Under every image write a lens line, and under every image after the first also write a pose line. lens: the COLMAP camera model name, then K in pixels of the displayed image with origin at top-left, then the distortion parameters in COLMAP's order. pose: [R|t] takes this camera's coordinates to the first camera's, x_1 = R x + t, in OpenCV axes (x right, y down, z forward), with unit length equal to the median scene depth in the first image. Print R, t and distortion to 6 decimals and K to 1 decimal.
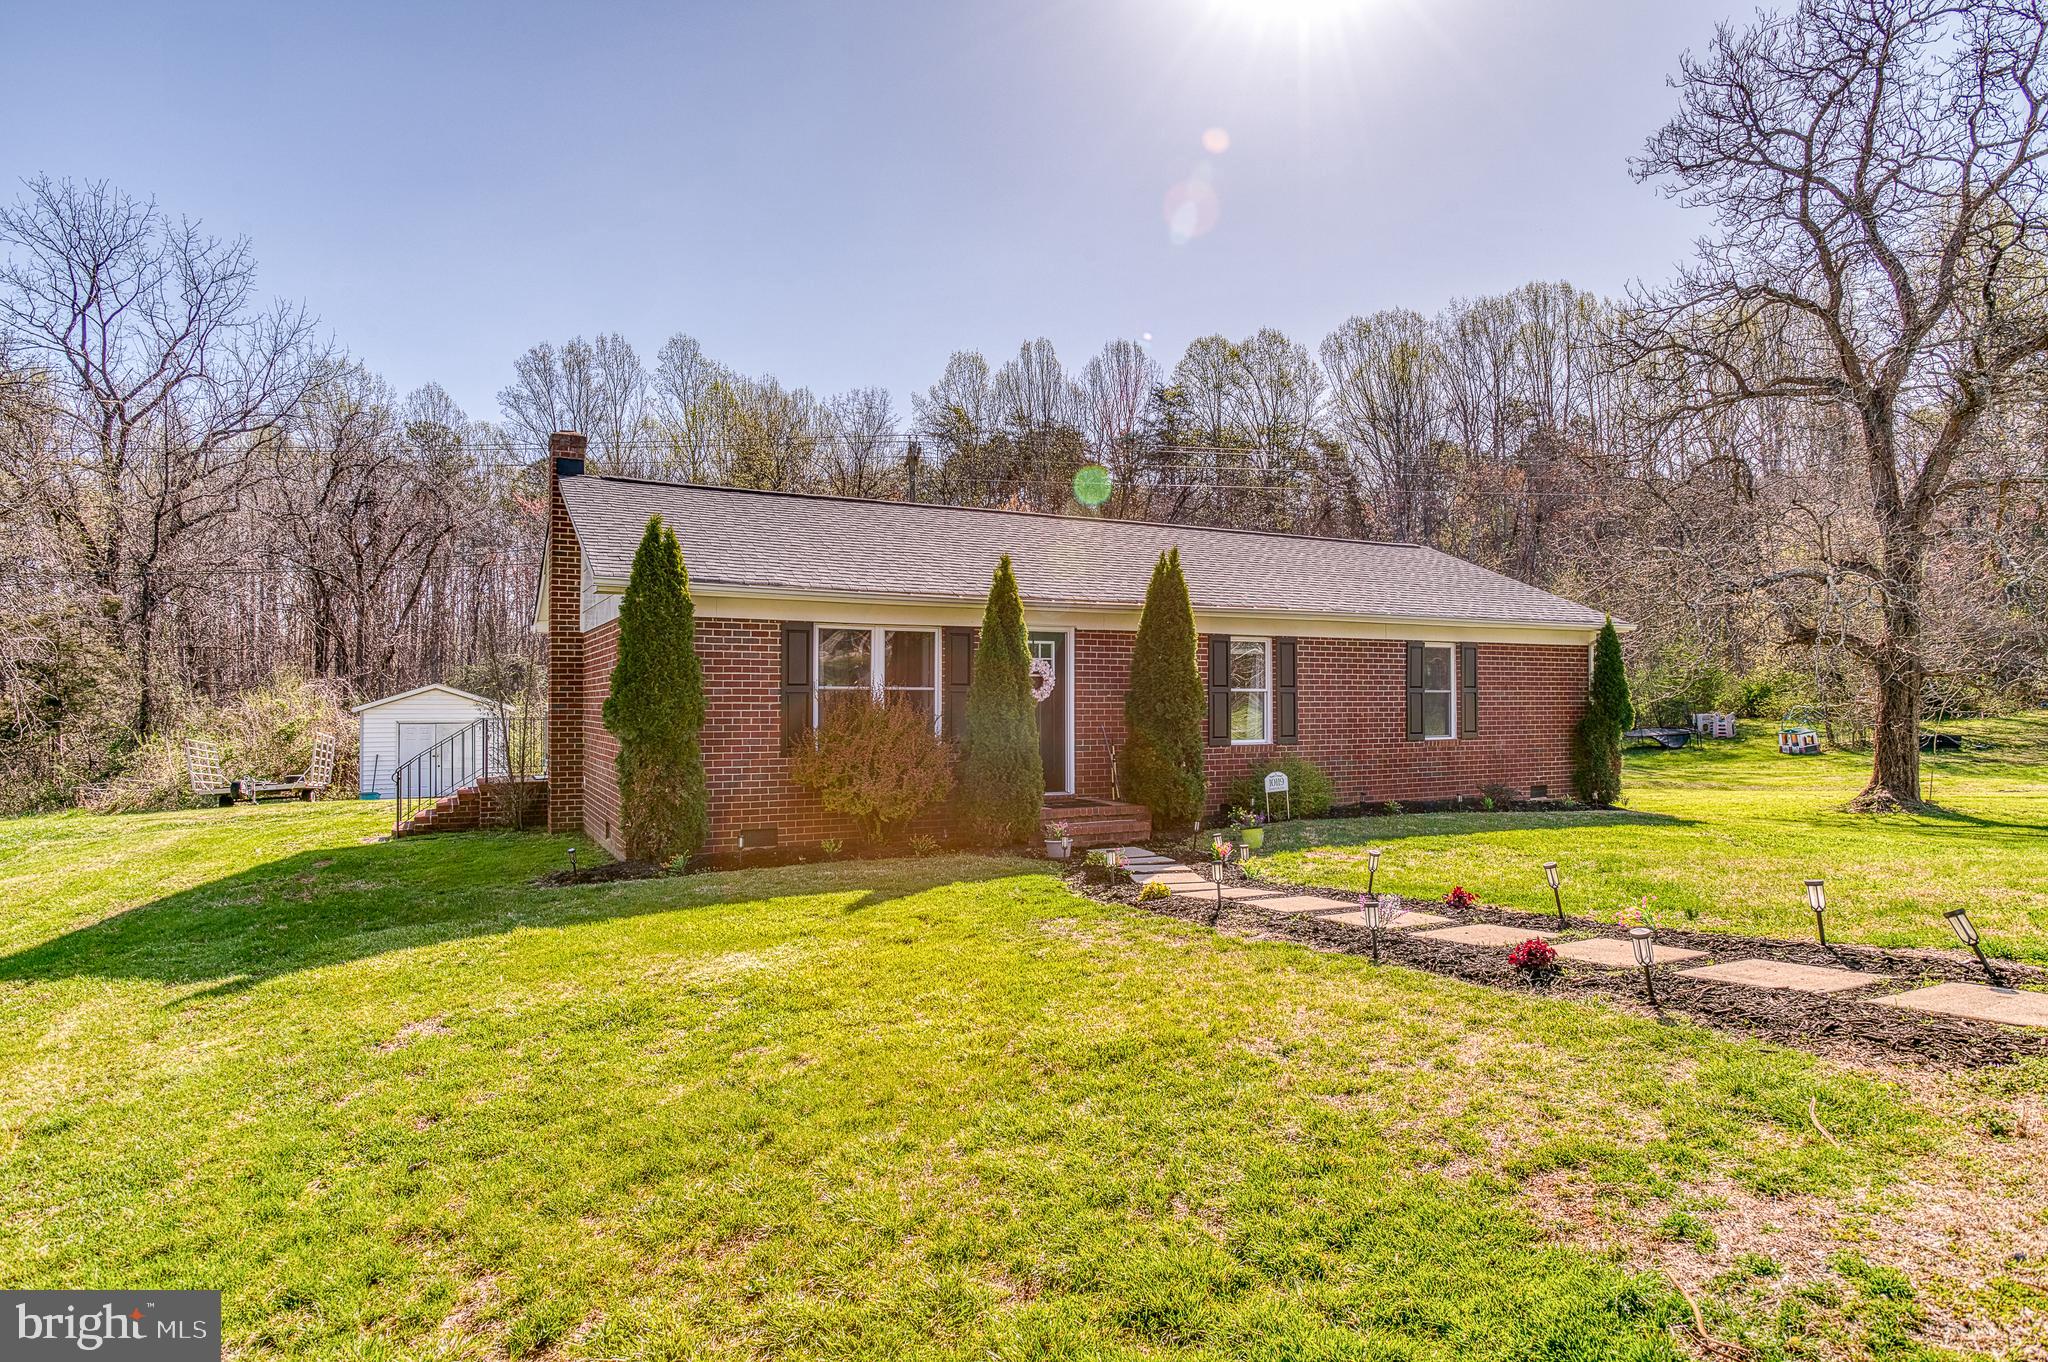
lens RADIAL K [[1149.6, 0, 1032.6], [0, 1149.6, 668.9], [0, 0, 1]] dist [-0.049032, 0.041268]
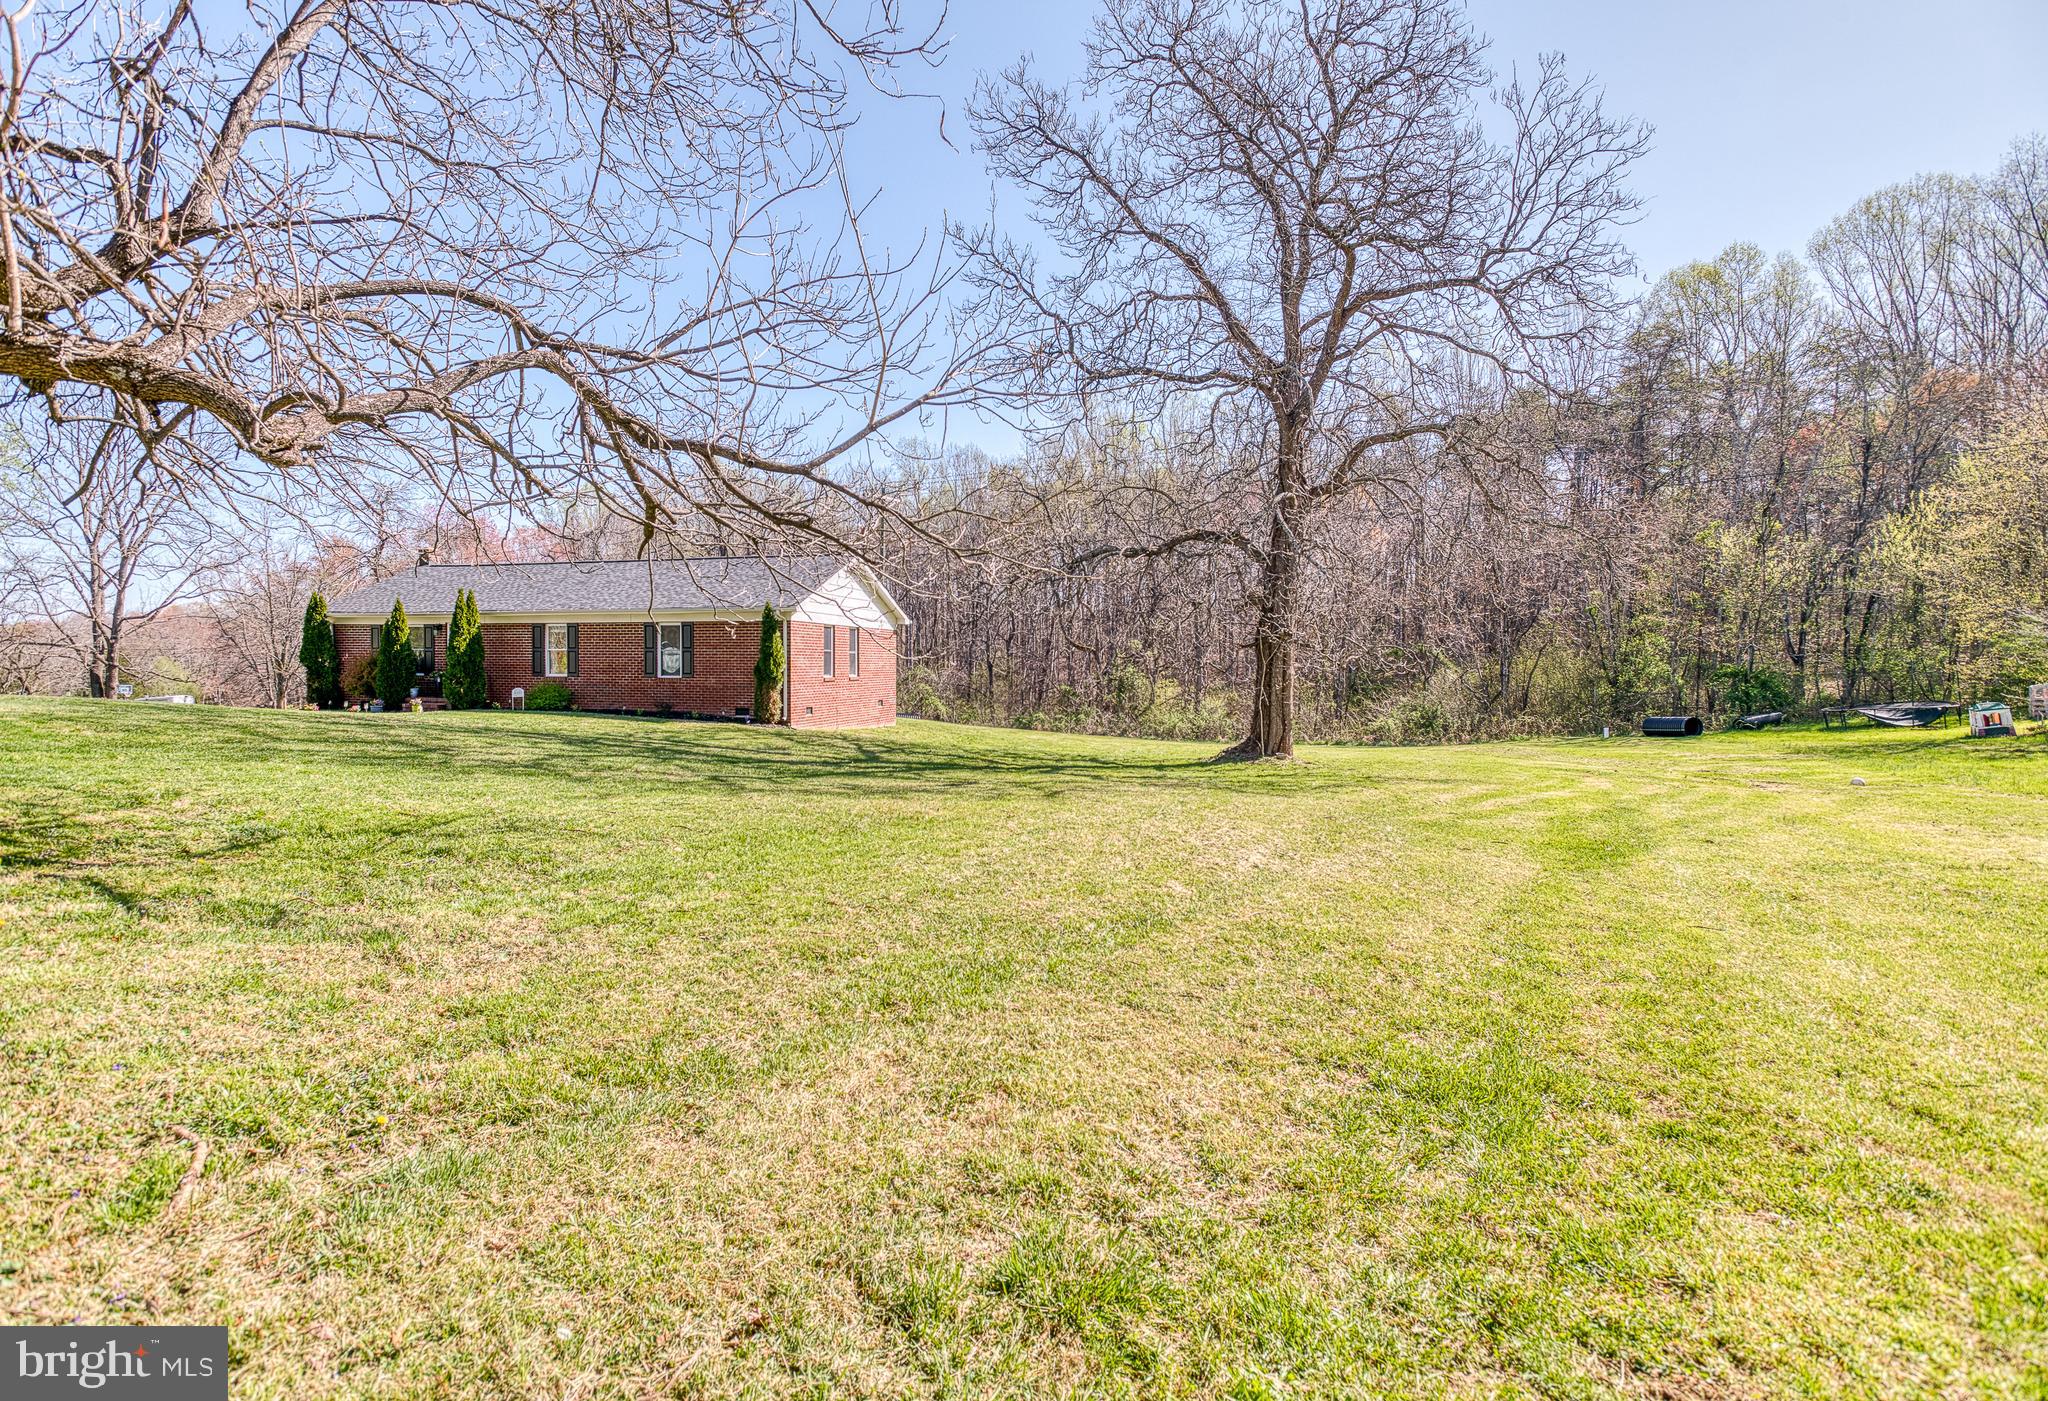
lens RADIAL K [[1083.4, 0, 1024.0], [0, 1083.4, 700.5], [0, 0, 1]] dist [-0.033094, -0.000741]
pose [[0.730980, 0.027742, -0.681835, 1.769892], [0.010145, 0.998621, 0.051508, 0.015110], [0.682324, -0.044569, 0.729690, 0.137412]]
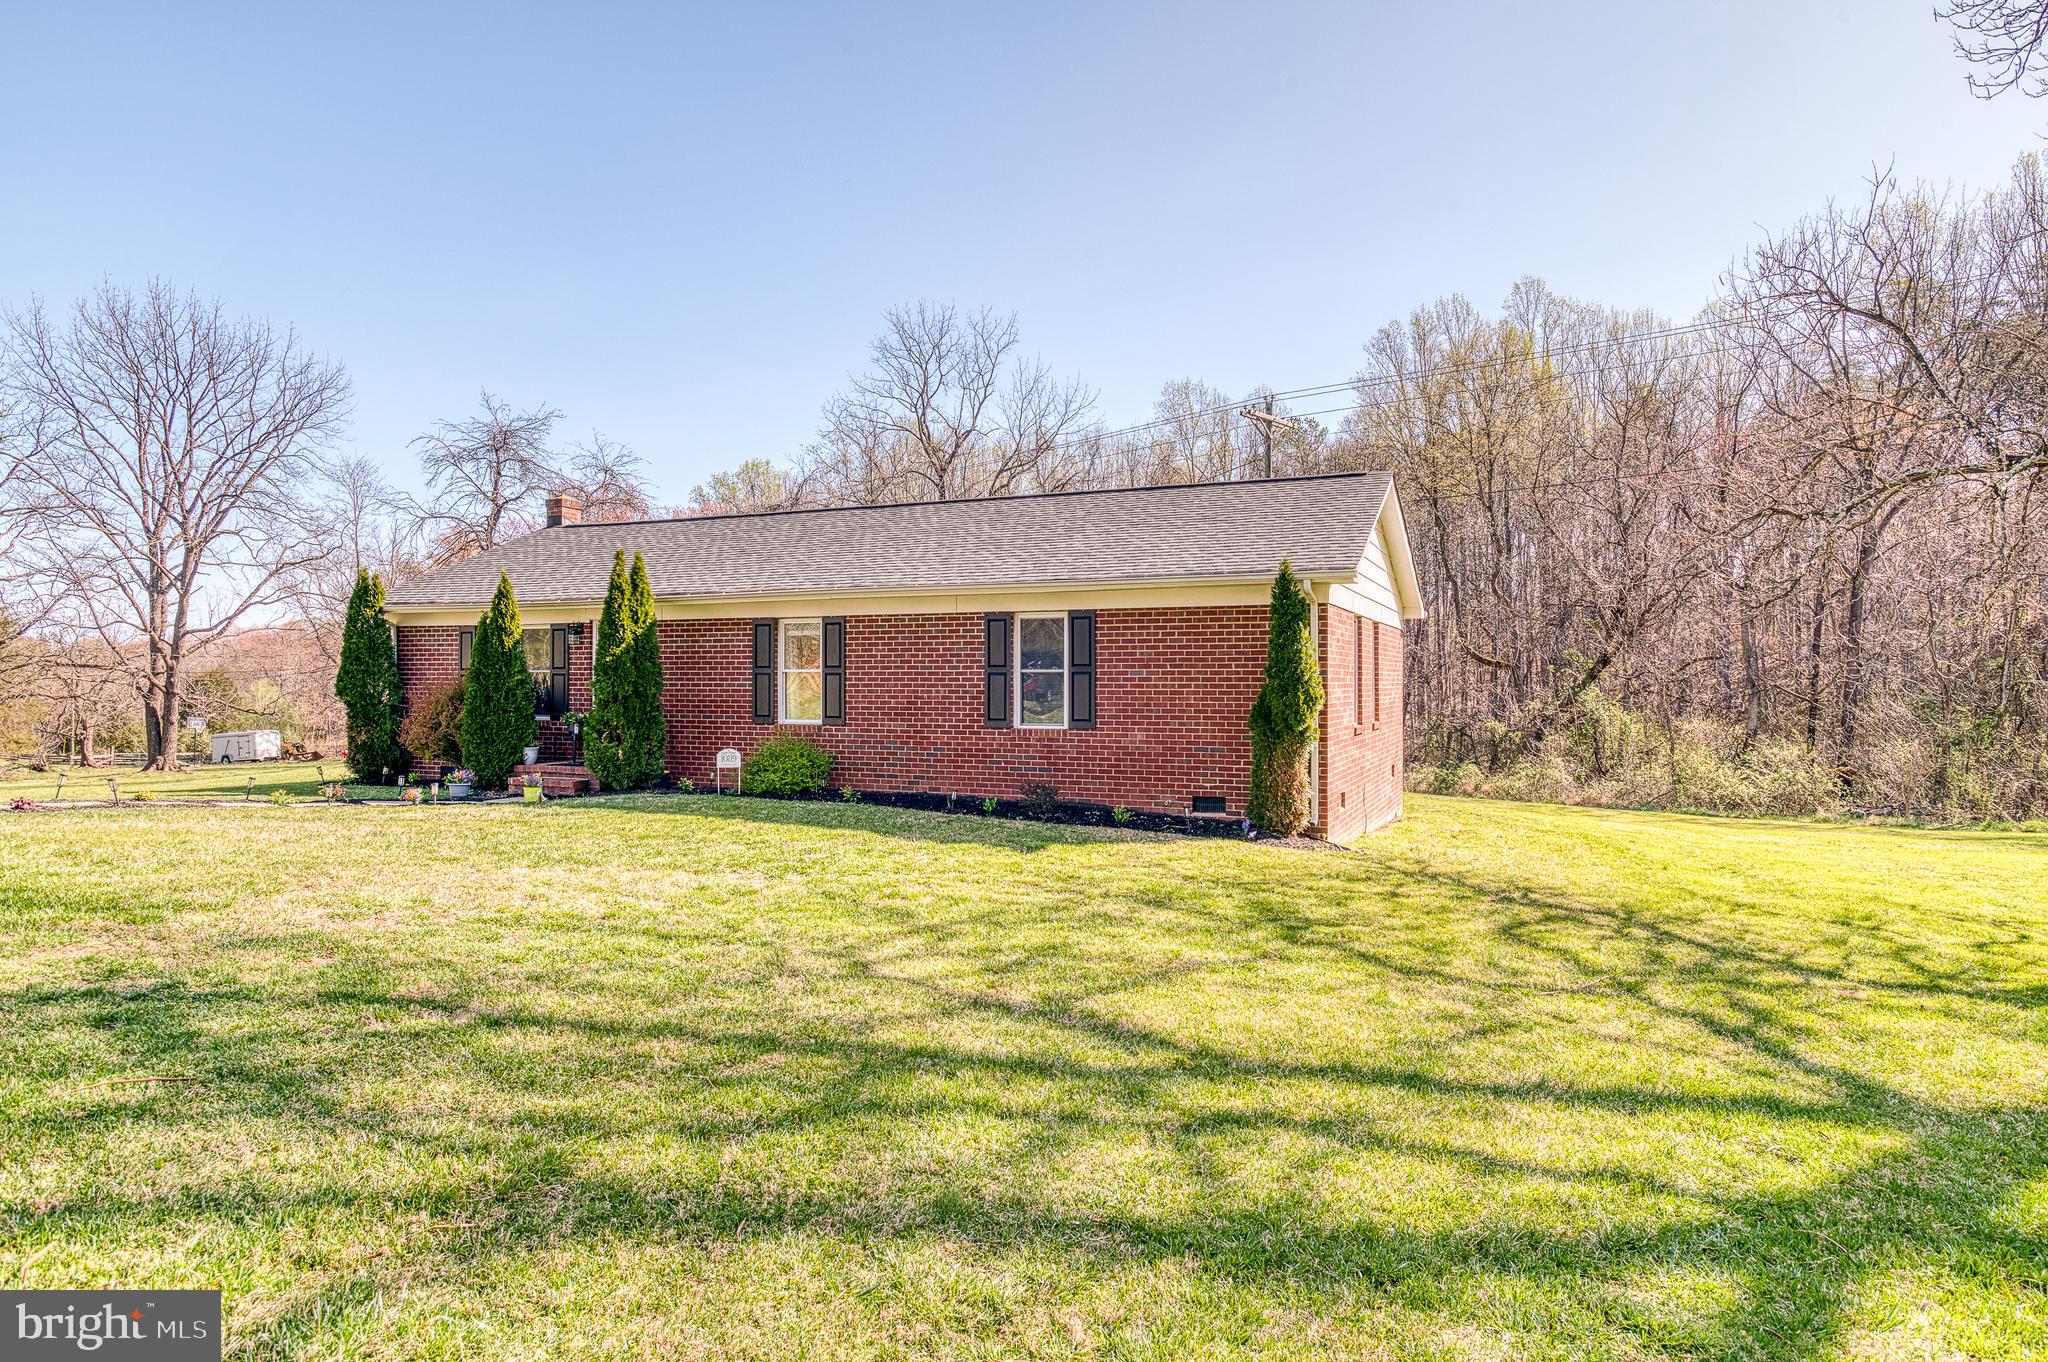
lens RADIAL K [[1248.2, 0, 1024.0], [0, 1248.2, 681.0], [0, 0, 1]] dist [-0.034218, 0.000331]
pose [[0.618534, -0.000171, -0.785758, 0.991111], [0.018820, 0.999716, 0.014597, 0.012516], [0.785533, -0.023817, 0.618362, 0.395279]]
